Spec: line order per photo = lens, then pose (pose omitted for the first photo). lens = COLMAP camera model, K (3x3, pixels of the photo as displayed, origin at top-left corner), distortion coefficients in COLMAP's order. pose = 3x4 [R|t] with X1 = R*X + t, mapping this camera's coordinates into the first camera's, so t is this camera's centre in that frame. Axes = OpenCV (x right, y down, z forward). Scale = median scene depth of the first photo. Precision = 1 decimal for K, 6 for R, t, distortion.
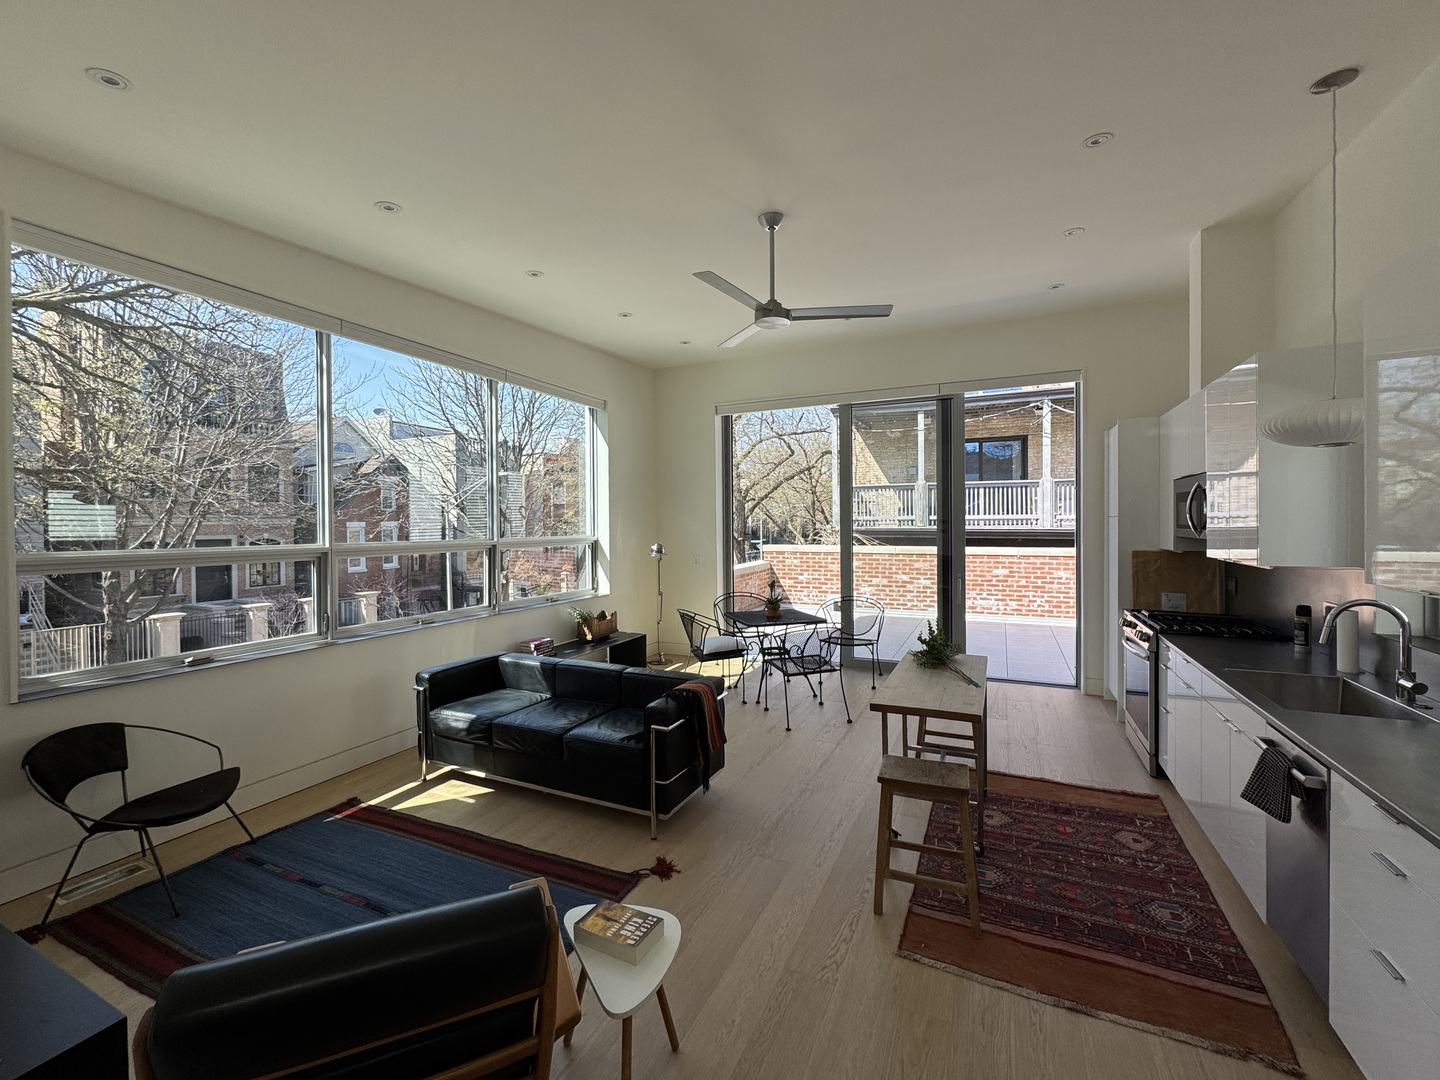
lens RADIAL K [[585.8, 0, 720.0], [0, 585.8, 540.0], [0, 0, 1]] dist [-0.021892, -0.000107]
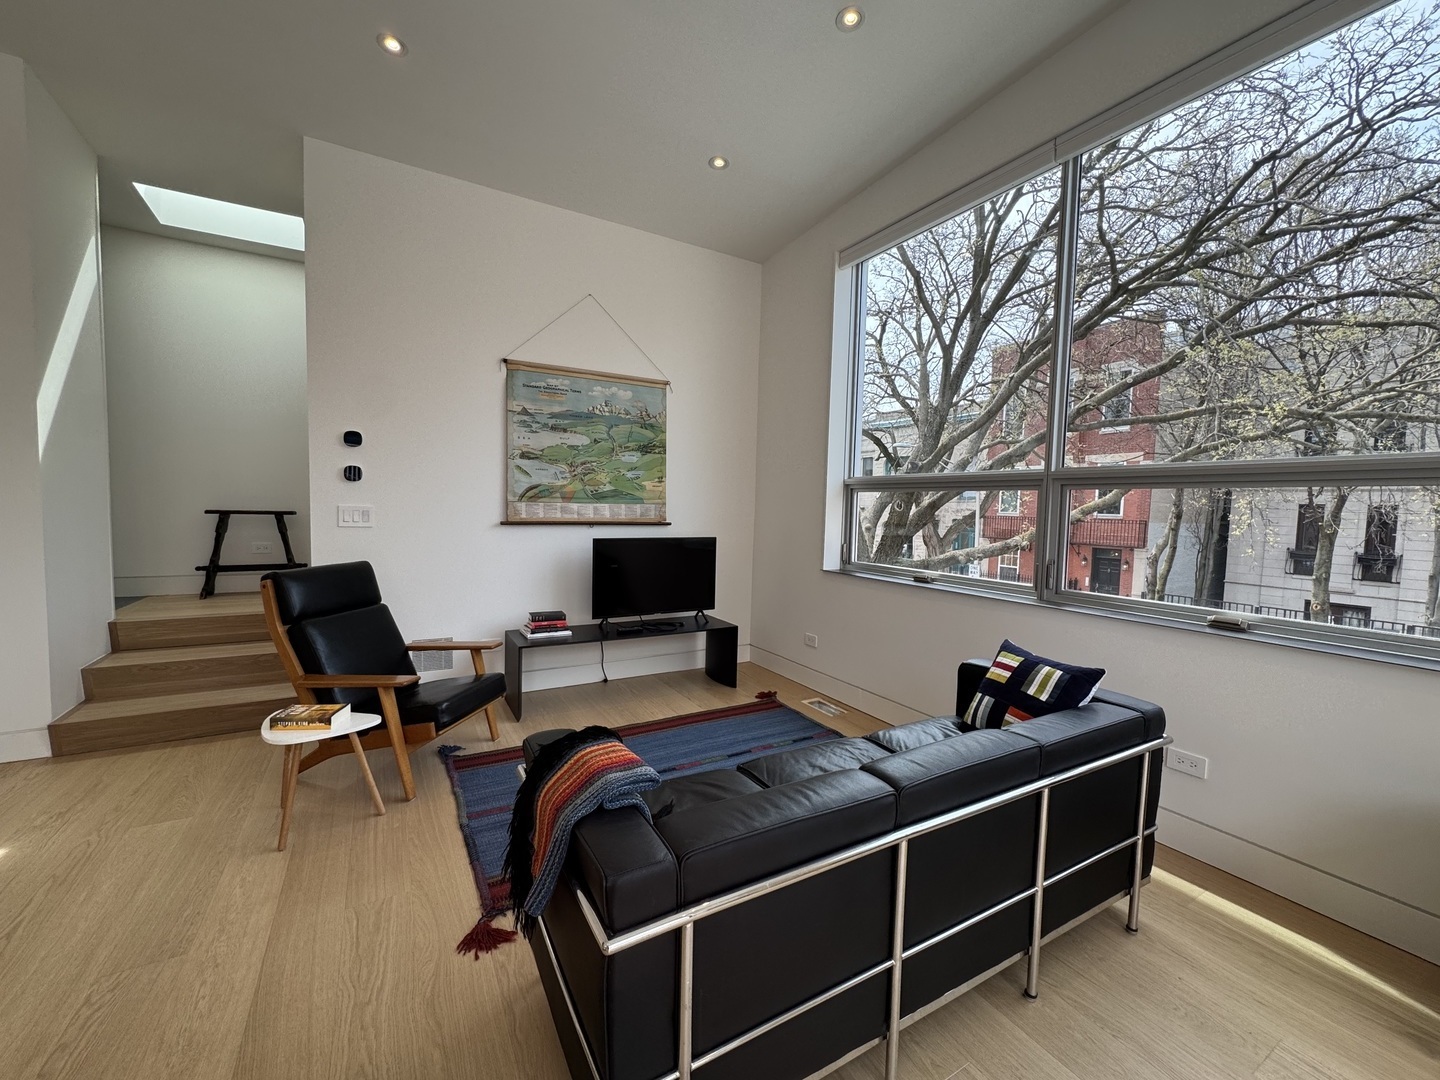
lens RADIAL K [[576.7, 0, 718.1], [0, 576.7, 543.0], [0, 0, 1]] dist [0.014829, 0.000056]
pose [[-0.585768, 0.047043, -0.809112, 0.200031], [-0.037911, 0.995631, 0.085333, 0.072765], [0.809592, 0.080660, -0.581425, 1.440281]]
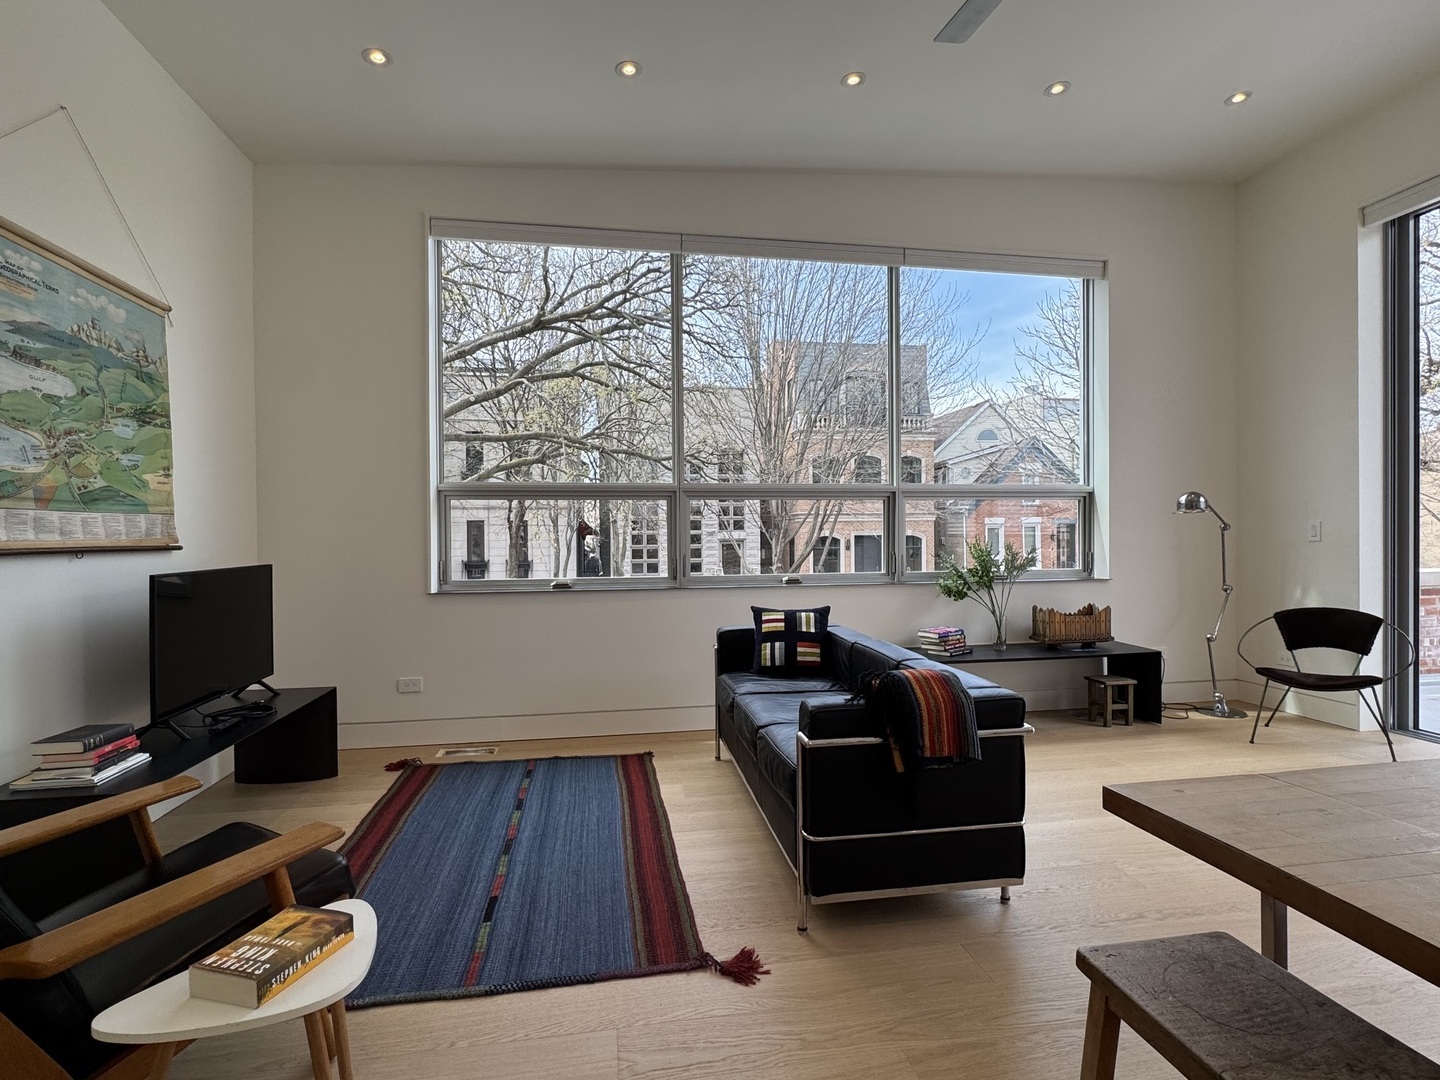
lens RADIAL K [[716.2, 0, 724.2], [0, 716.2, 544.5], [0, 0, 1]] dist [-0.002345, 0.000479]
pose [[0.563787, 0.015771, -0.825770, 0.426781], [-0.018785, 0.999804, 0.006270, 0.127874], [0.825707, 0.011977, 0.563973, 0.535162]]
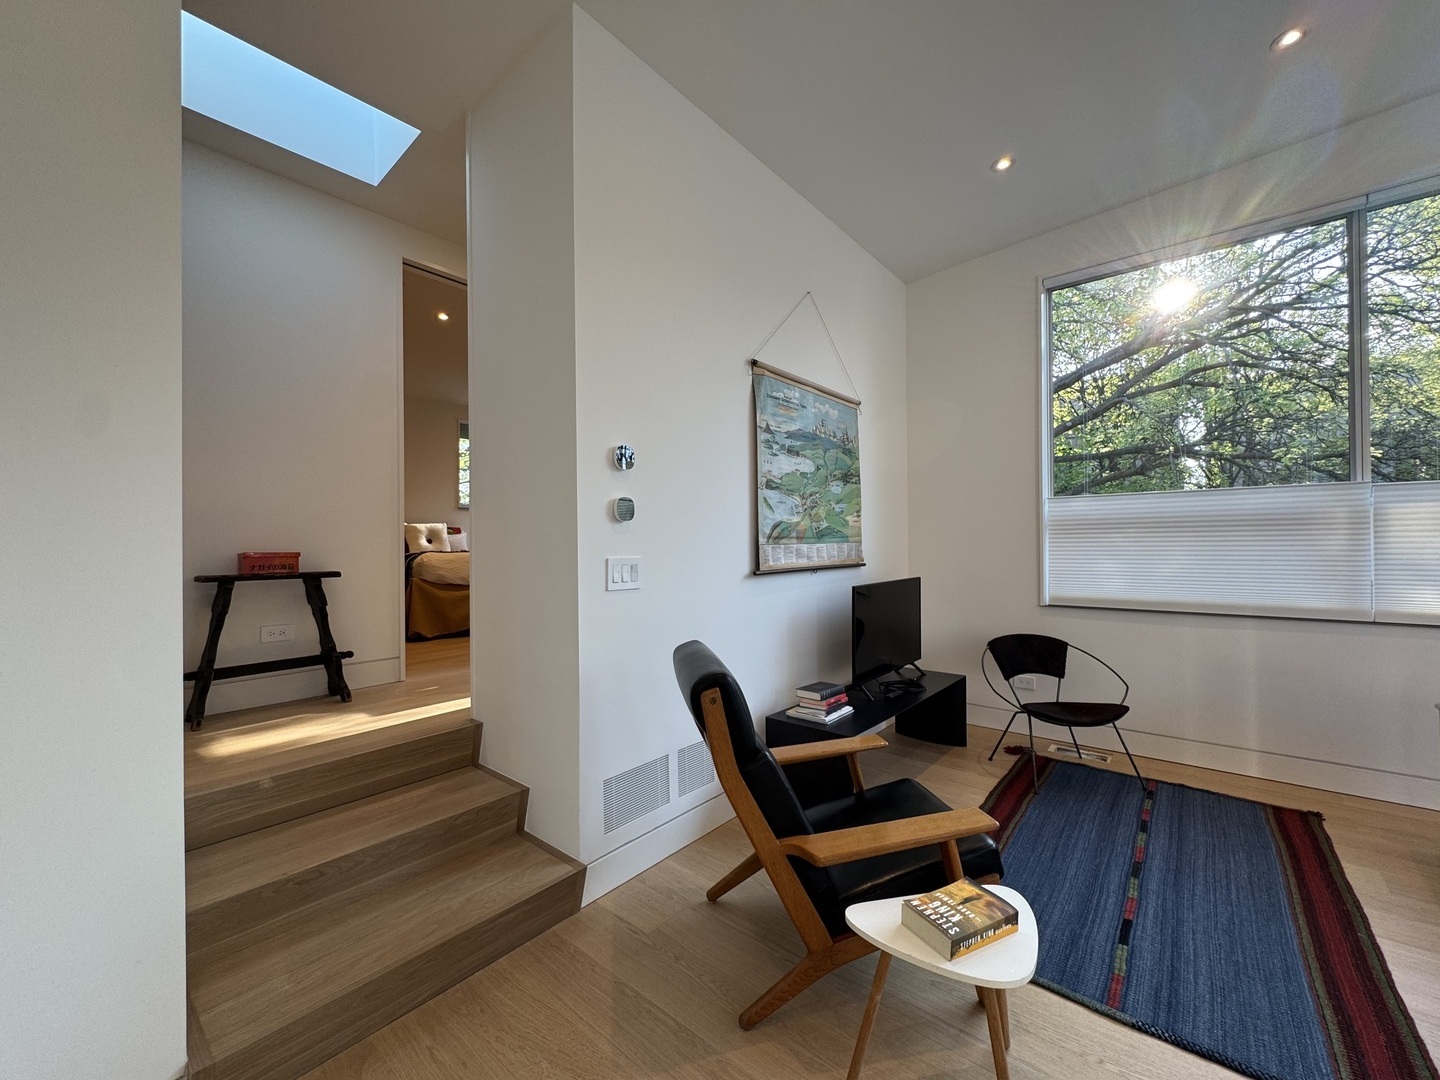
lens RADIAL K [[578.2, 0, 719.9], [0, 578.2, 542.4], [0, 0, 1]] dist [-0.000996, 0.000507]
pose [[-0.263472, 0.010694, -0.964608, 0.389614], [-0.012737, 0.999813, 0.014563, 0.091315], [0.964583, 0.016123, -0.263287, 0.491929]]
